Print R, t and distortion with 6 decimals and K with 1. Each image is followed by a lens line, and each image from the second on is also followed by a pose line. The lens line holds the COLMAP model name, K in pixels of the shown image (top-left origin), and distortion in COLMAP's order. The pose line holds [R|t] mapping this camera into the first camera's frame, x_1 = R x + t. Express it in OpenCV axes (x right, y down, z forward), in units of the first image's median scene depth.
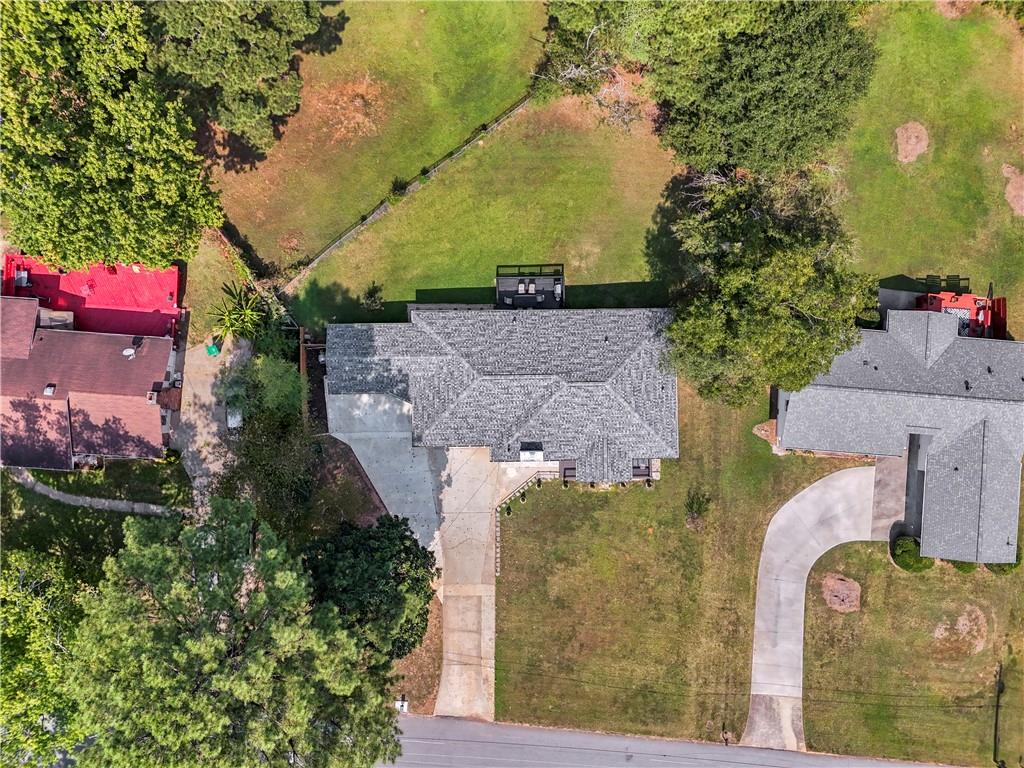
lens RADIAL K [[745.7, 0, 513.6], [0, 745.7, 382.0], [0, 0, 1]] dist [0.090656, -0.119222]
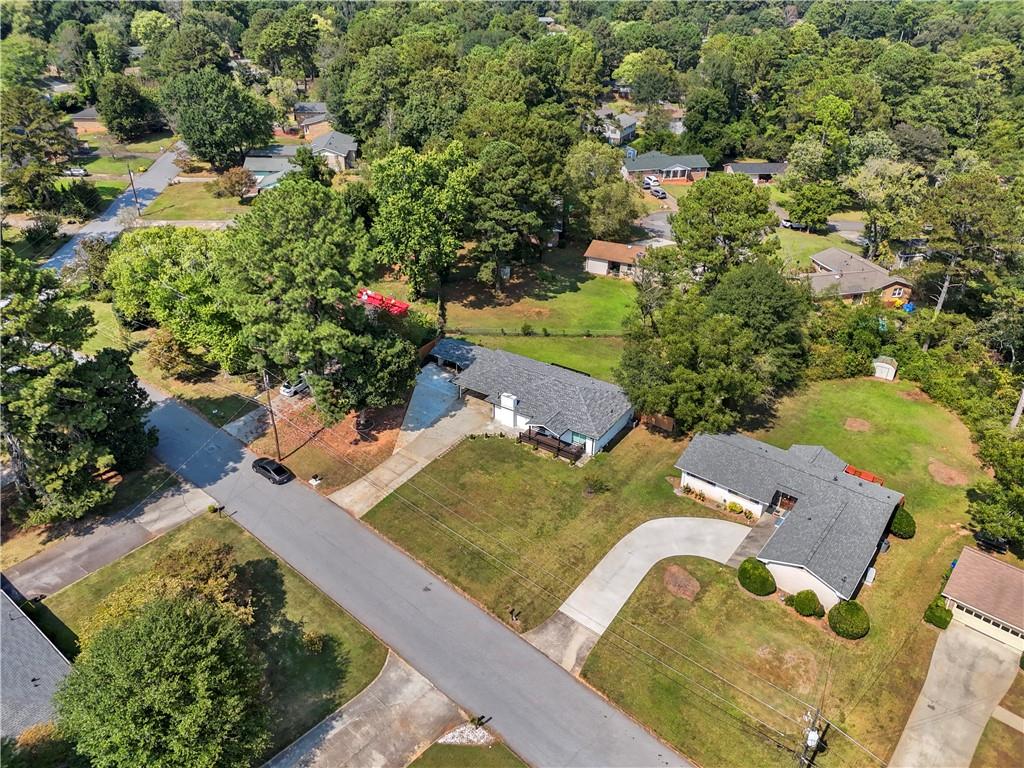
lens RADIAL K [[745.7, 0, 513.6], [0, 745.7, 382.0], [0, 0, 1]] dist [0.090656, -0.119222]
pose [[0.833992, 0.256636, -0.488463, 0.694951], [-0.551218, 0.427342, -0.716616, 1.063451], [0.024831, 0.866901, 0.497862, 0.232255]]
